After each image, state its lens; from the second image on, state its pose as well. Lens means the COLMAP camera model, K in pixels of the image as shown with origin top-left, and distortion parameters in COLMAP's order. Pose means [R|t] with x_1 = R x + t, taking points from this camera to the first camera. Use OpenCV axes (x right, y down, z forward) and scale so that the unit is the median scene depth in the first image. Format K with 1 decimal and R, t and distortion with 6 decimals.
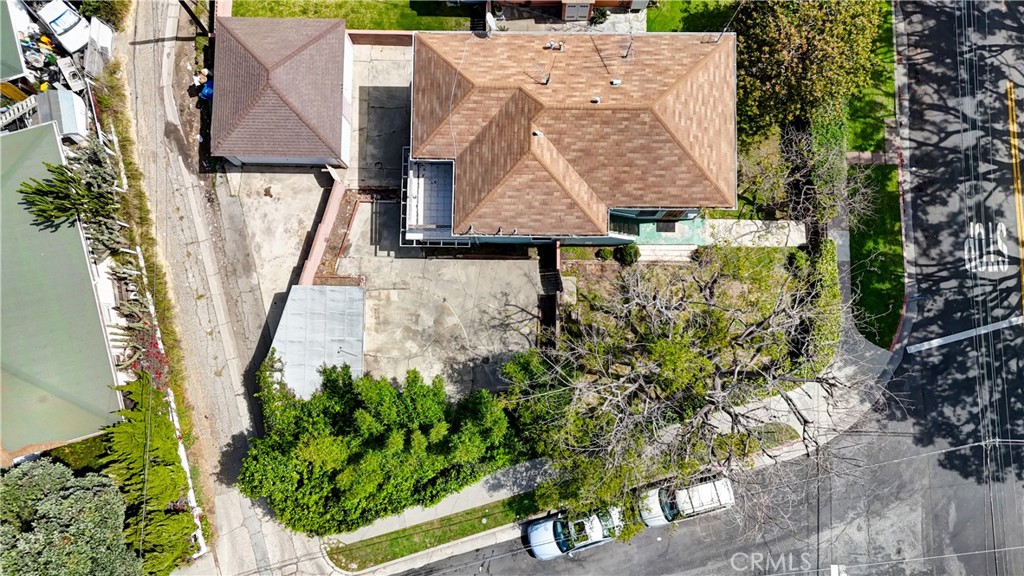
lens RADIAL K [[751.0, 0, 515.5], [0, 751.0, 286.9], [0, 0, 1]] dist [0.081300, -0.041828]
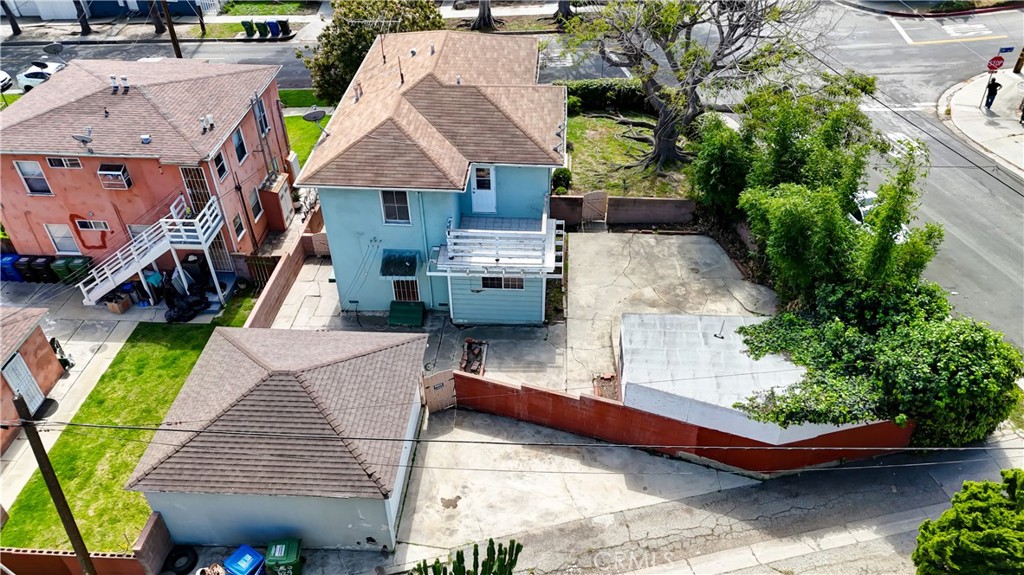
lens RADIAL K [[751.0, 0, 515.5], [0, 751.0, 286.4], [0, 0, 1]] dist [0.081300, -0.041828]
pose [[0.048417, -0.607876, 0.792555, -0.699230], [0.994377, 0.104155, 0.019139, -0.107028], [-0.094183, 0.787171, 0.609501, 0.531197]]
